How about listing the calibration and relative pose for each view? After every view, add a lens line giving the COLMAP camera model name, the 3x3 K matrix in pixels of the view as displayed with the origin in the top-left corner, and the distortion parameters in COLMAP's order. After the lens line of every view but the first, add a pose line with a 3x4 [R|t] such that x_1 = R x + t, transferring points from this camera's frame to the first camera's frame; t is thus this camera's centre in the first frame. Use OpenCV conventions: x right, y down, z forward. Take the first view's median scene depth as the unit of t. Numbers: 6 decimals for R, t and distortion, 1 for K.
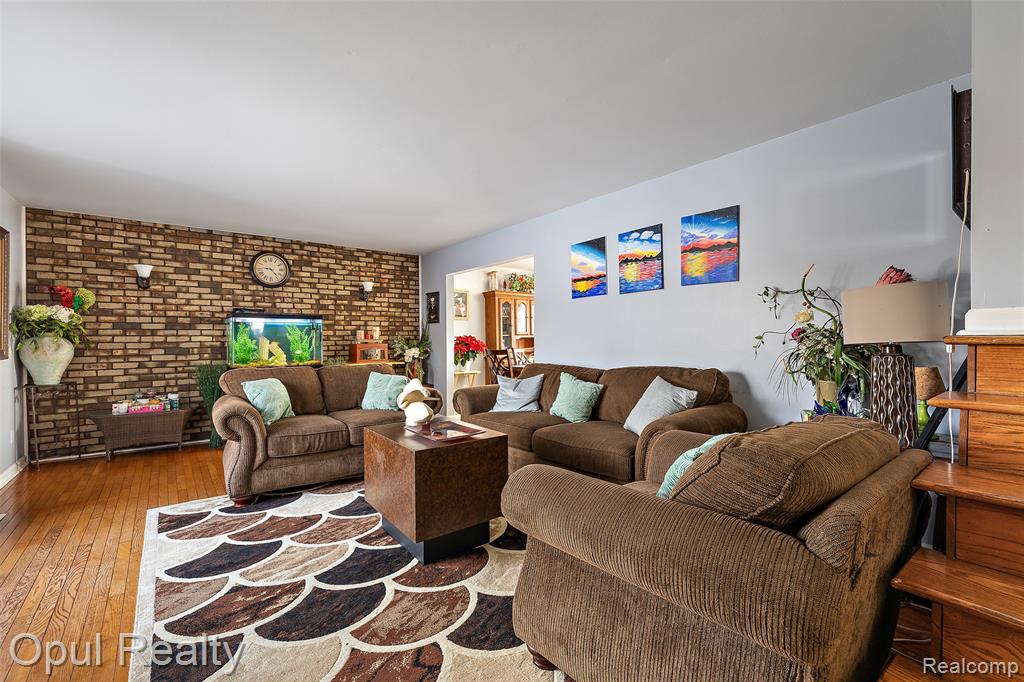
lens RADIAL K [[439.4, 0, 512.0], [0, 439.4, 340.7], [0, 0, 1]] dist [-0.001877, -0.000001]
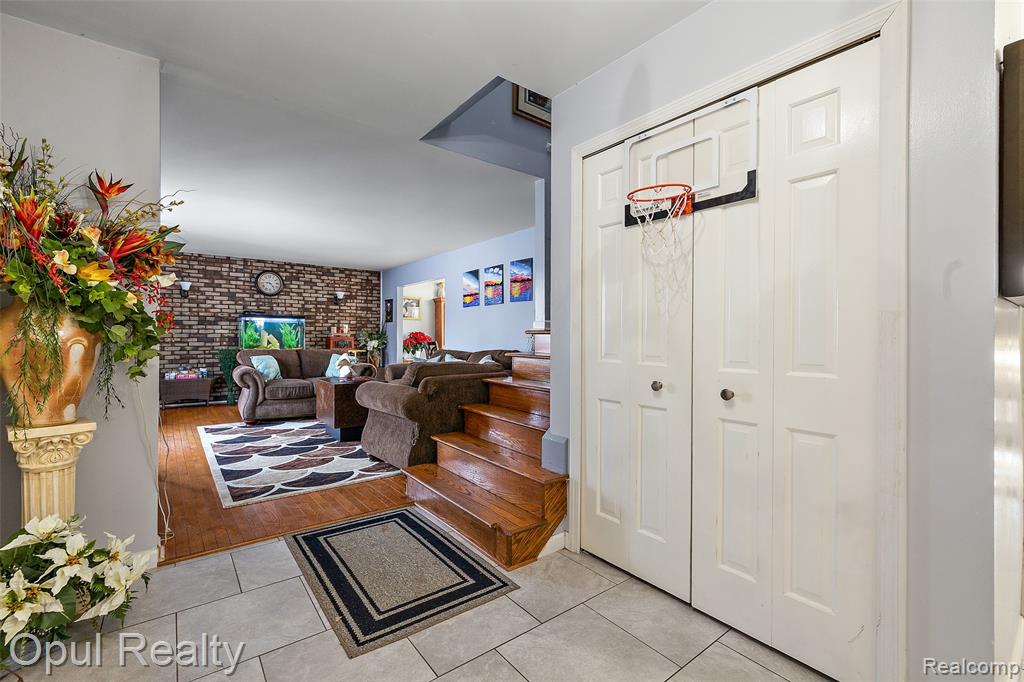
lens RADIAL K [[439.4, 0, 507.8], [0, 439.4, 338.7], [0, 0, 1]] dist [-0.001877, -0.000001]
pose [[0.999882, 0.010412, -0.011262, 0.273120], [-0.010431, 0.999944, -0.001662, 0.012867], [0.011245, 0.001779, 0.999935, -0.471689]]
